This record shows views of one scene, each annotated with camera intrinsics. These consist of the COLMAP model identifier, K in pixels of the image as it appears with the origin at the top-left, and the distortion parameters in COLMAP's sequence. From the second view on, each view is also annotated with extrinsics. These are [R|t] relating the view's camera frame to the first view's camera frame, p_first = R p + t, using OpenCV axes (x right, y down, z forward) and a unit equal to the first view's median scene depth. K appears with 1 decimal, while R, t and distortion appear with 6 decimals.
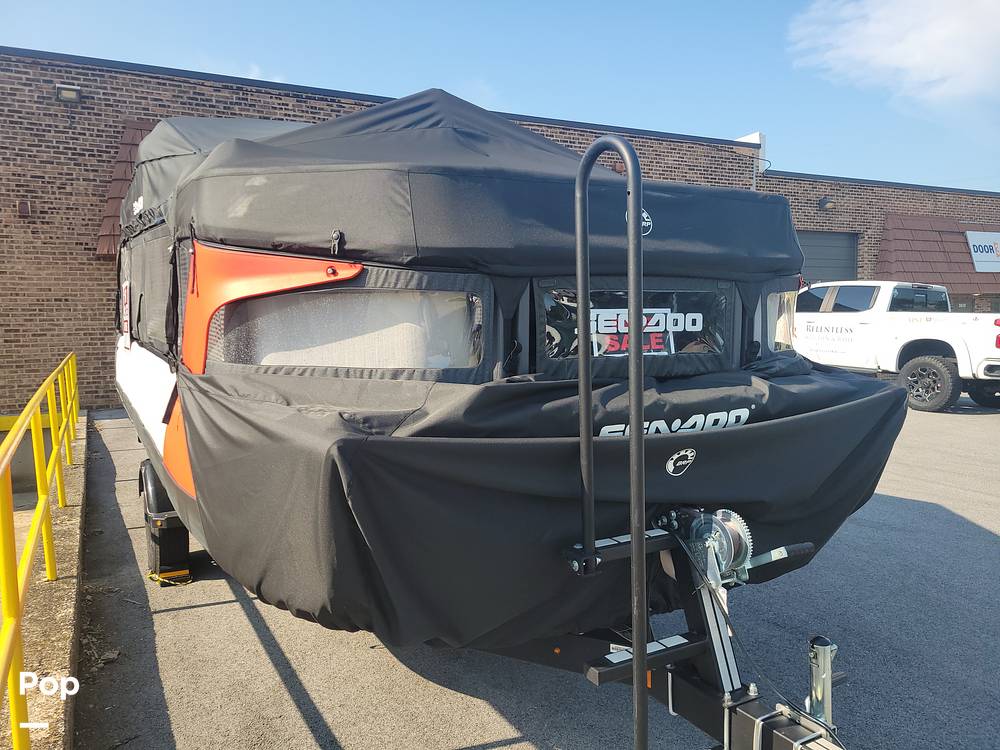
lens RADIAL K [[758.5, 0, 493.6], [0, 758.5, 377.1], [0, 0, 1]] dist [0.053795, -0.042916]
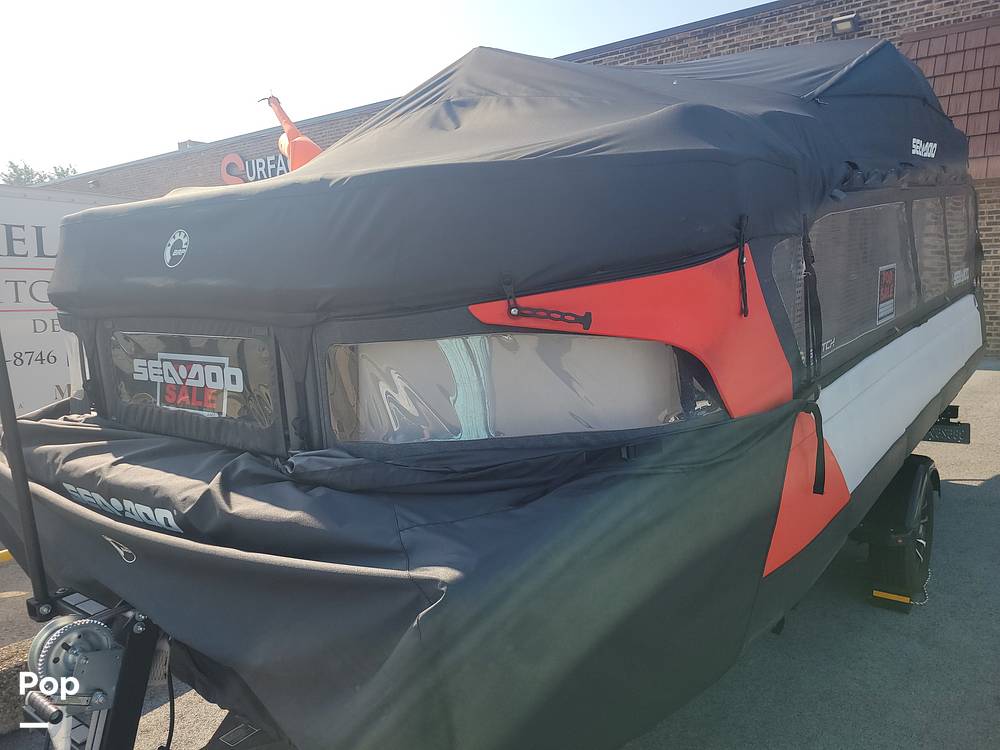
lens RADIAL K [[758.5, 0, 493.6], [0, 758.5, 377.1], [0, 0, 1]] dist [0.053795, -0.042916]
pose [[0.392152, 0.131487, -0.910455, 1.046154], [-0.032991, 0.991105, 0.128925, -0.180042], [0.919309, -0.020521, 0.393002, 0.956838]]
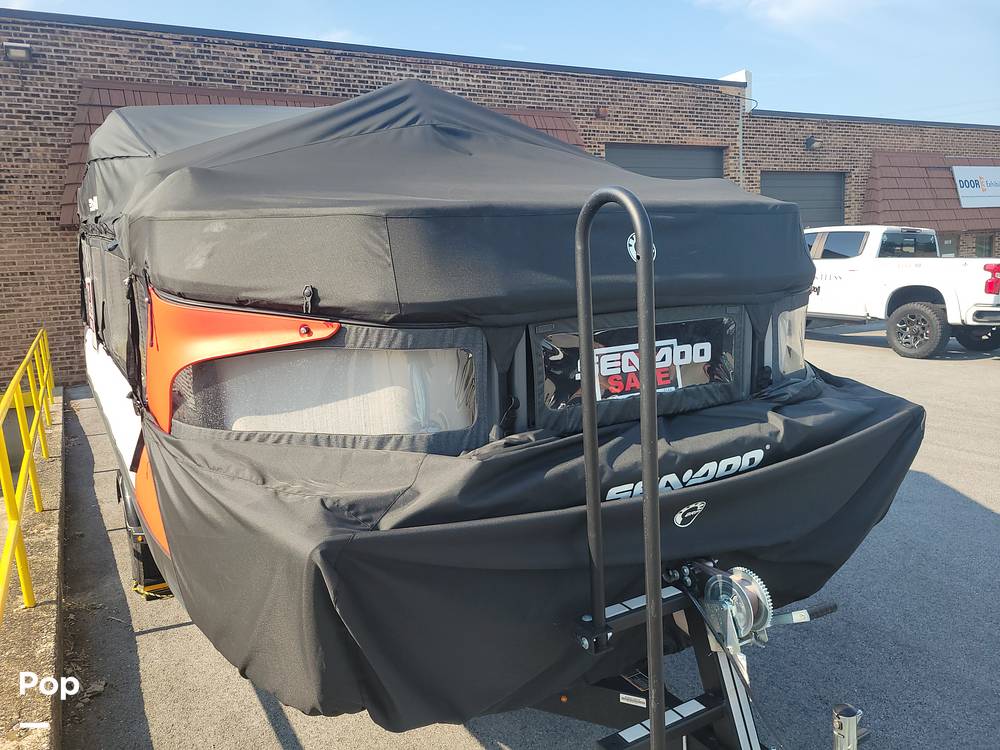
lens RADIAL K [[760.1, 0, 500.0], [0, 760.1, 375.0], [0, 0, 1]] dist [0.051957, -0.042768]
pose [[0.999087, -0.034765, 0.024834, -0.006559], [0.032855, 0.996750, 0.073553, -0.123137], [-0.027311, -0.072670, 0.996982, 0.080202]]
